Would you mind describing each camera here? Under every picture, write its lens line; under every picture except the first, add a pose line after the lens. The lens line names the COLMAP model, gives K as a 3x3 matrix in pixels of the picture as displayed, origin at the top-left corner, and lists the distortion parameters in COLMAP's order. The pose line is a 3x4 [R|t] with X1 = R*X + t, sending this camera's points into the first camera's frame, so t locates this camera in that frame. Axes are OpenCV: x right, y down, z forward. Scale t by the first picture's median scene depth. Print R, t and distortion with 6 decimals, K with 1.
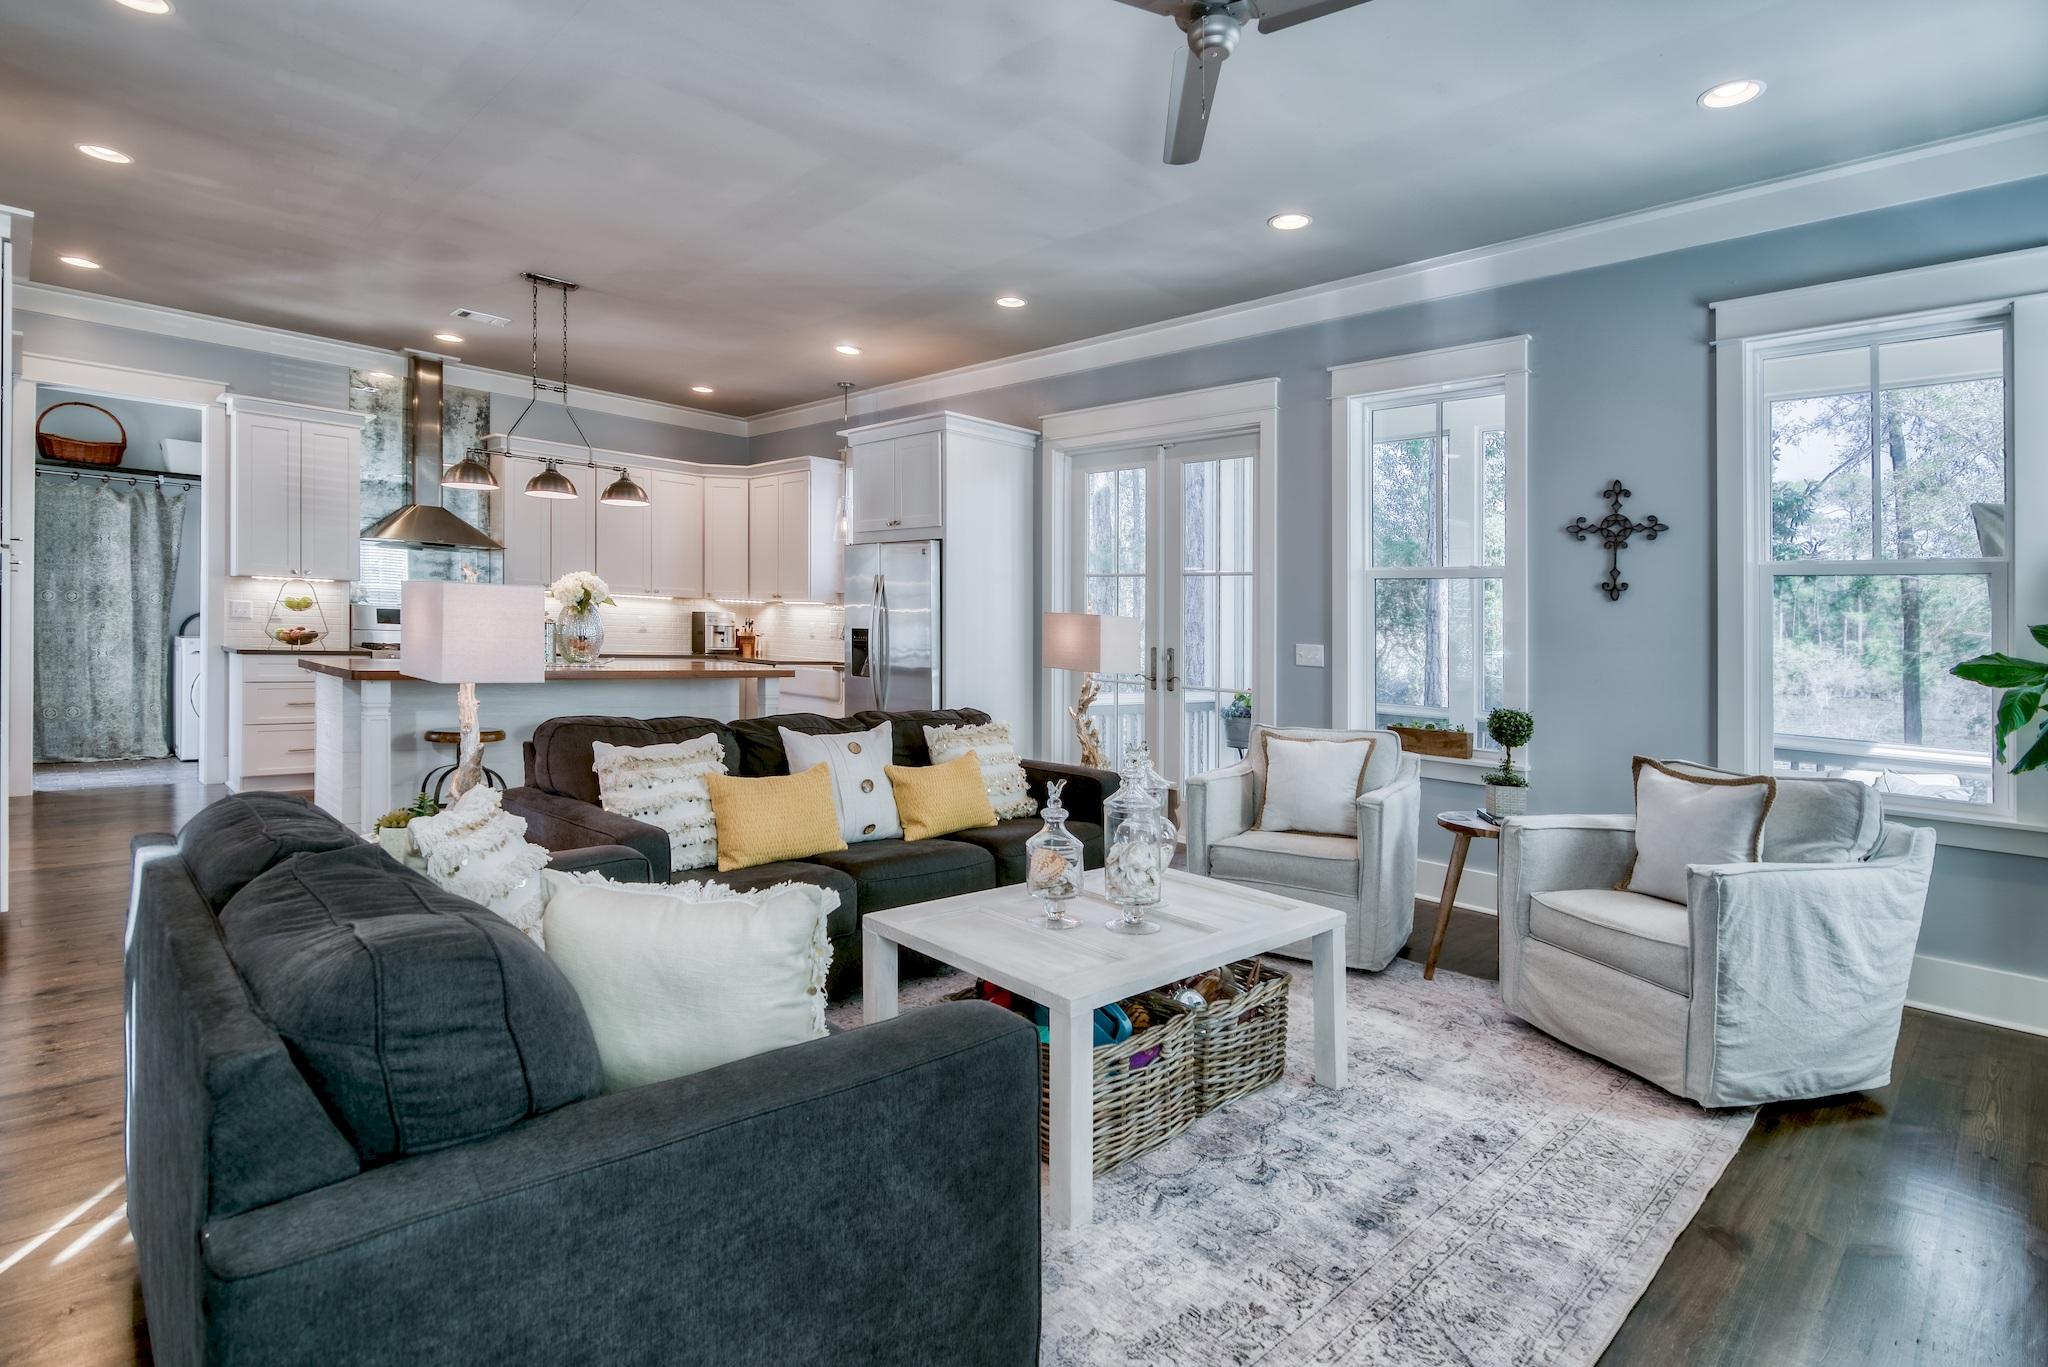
lens RADIAL K [[1011.9, 0, 1022.8], [0, 1011.9, 667.8], [0, 0, 1]] dist [0.001511, -0.000350]
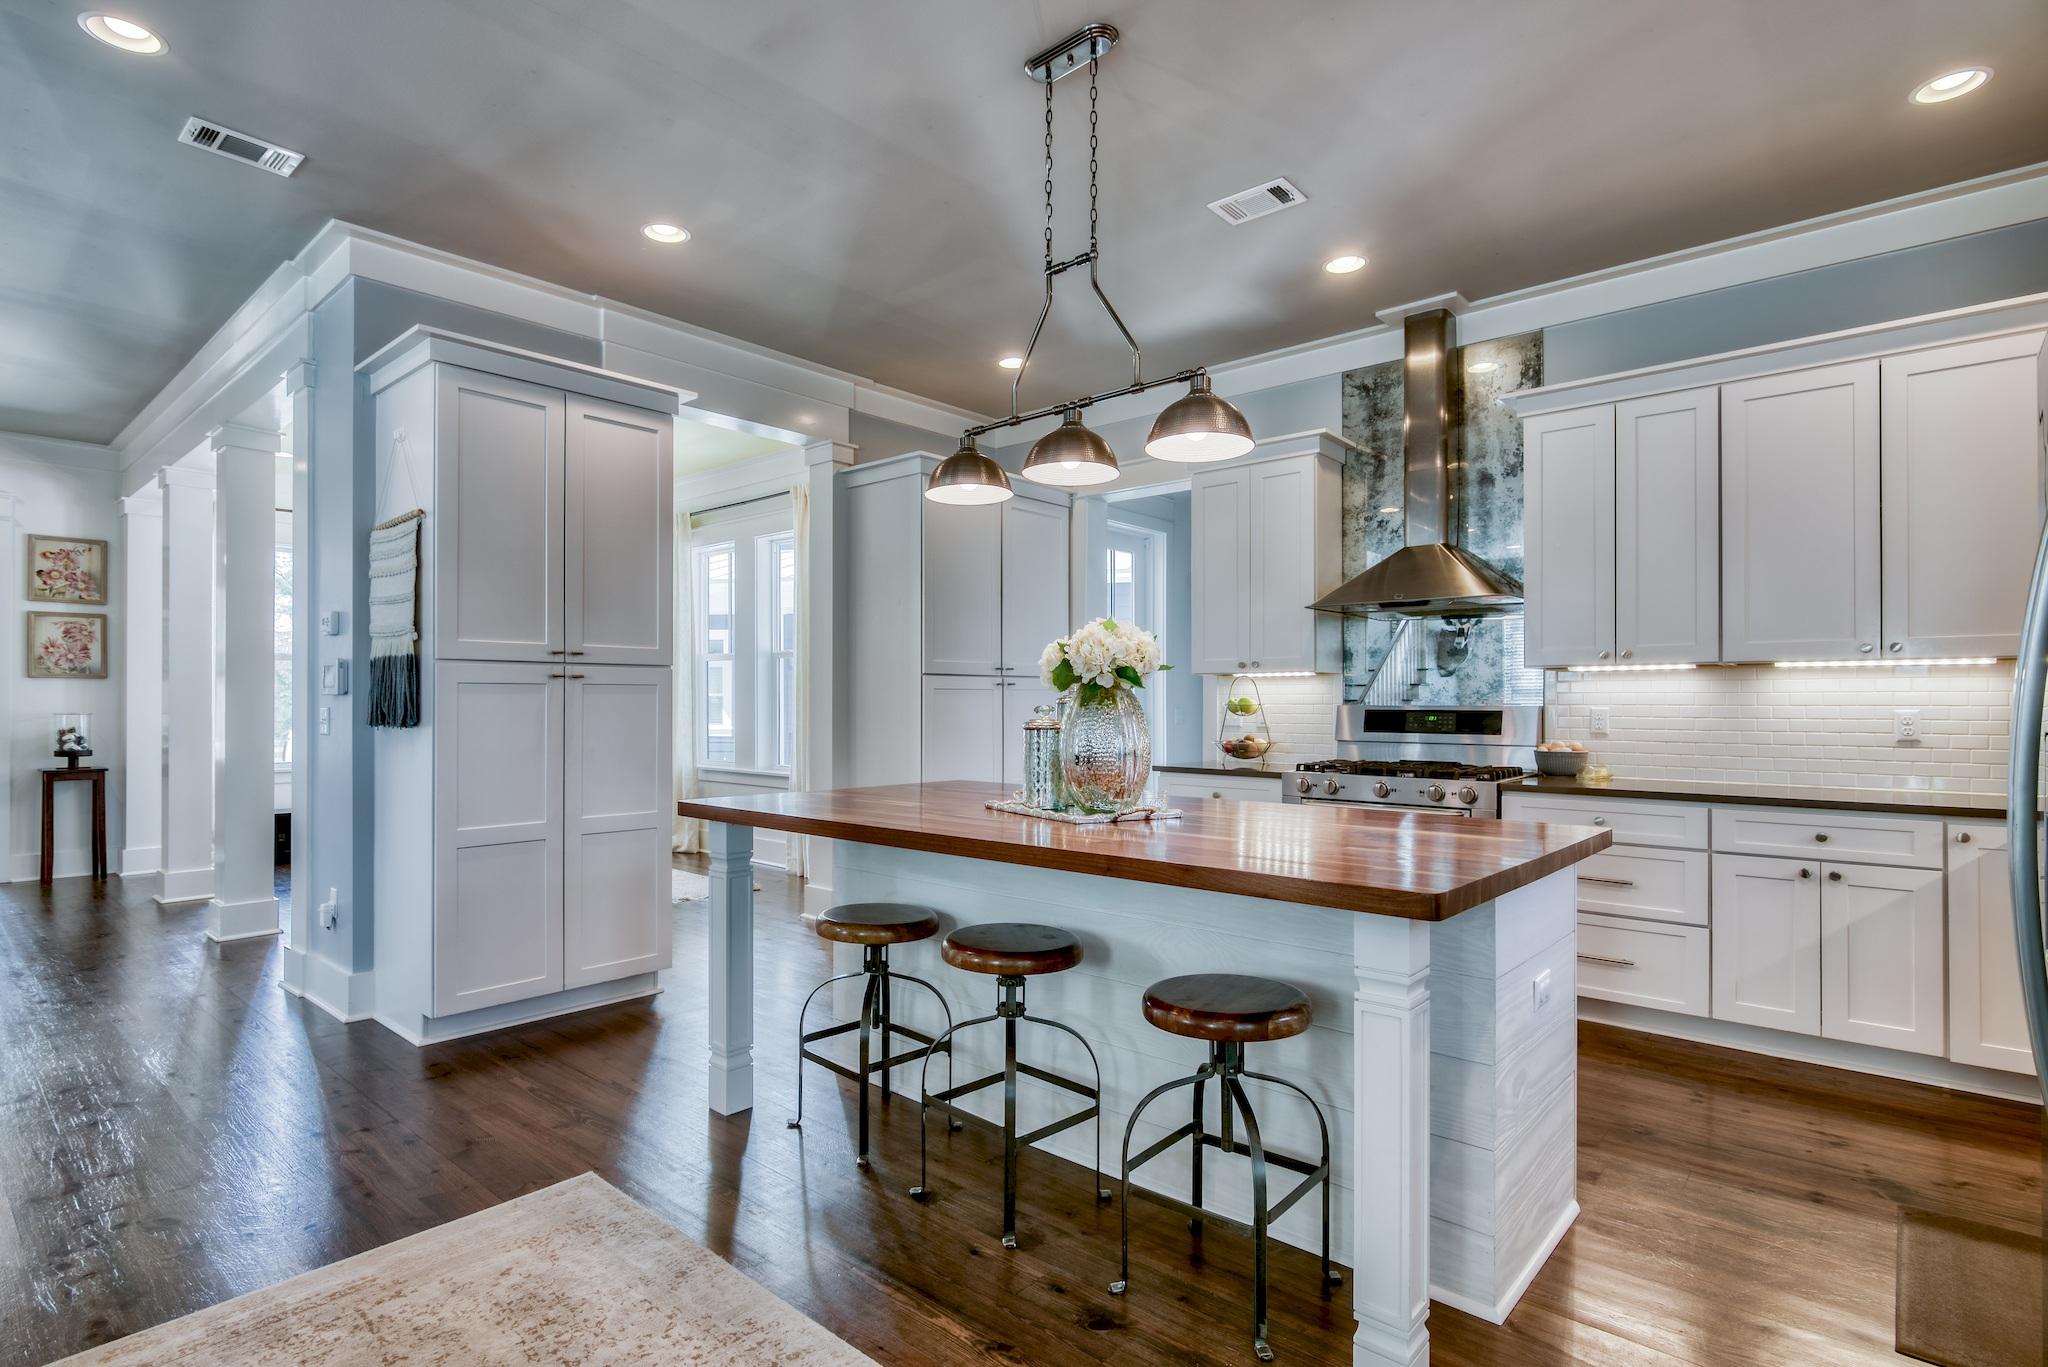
lens RADIAL K [[1022.6, 0, 1009.5], [0, 1022.6, 694.2], [0, 0, 1]] dist [-0.002849, -0.000553]
pose [[0.059591, -0.045317, -0.997194, 0.027250], [-0.038238, 0.998132, -0.047644, -0.026820], [0.997490, 0.040970, 0.057746, 0.709554]]
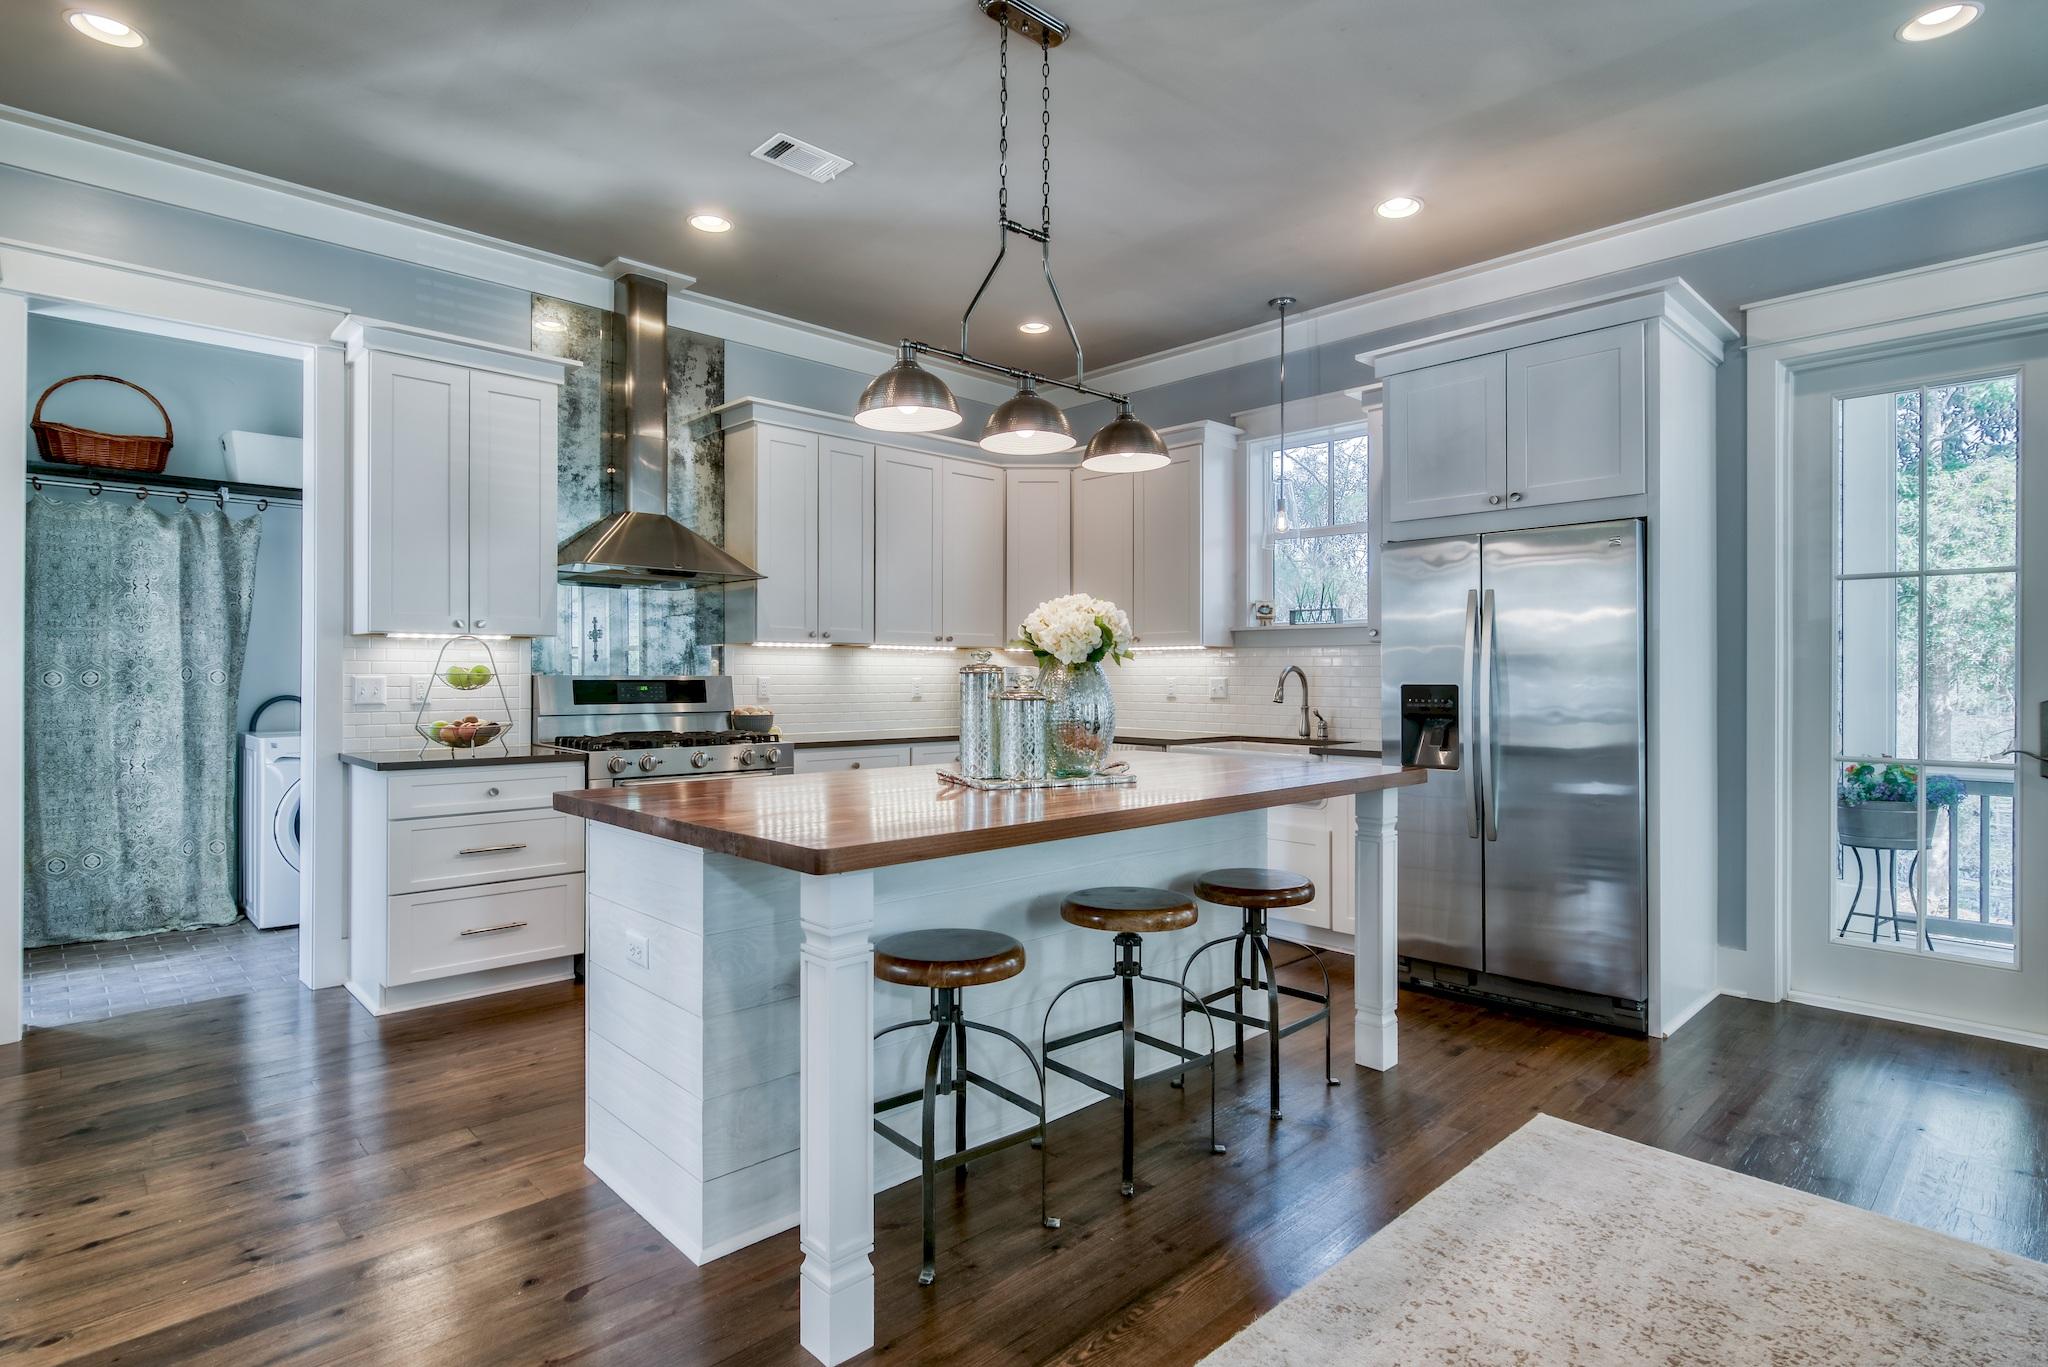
lens RADIAL K [[1044.9, 0, 1030.6], [0, 1044.9, 675.7], [0, 0, 1]] dist [0.000003, 0.000556]
pose [[0.999114, -0.036520, -0.020901, -0.342182], [0.035692, 0.998614, -0.038691, -0.026535], [0.022285, 0.037911, 0.999033, 0.365007]]
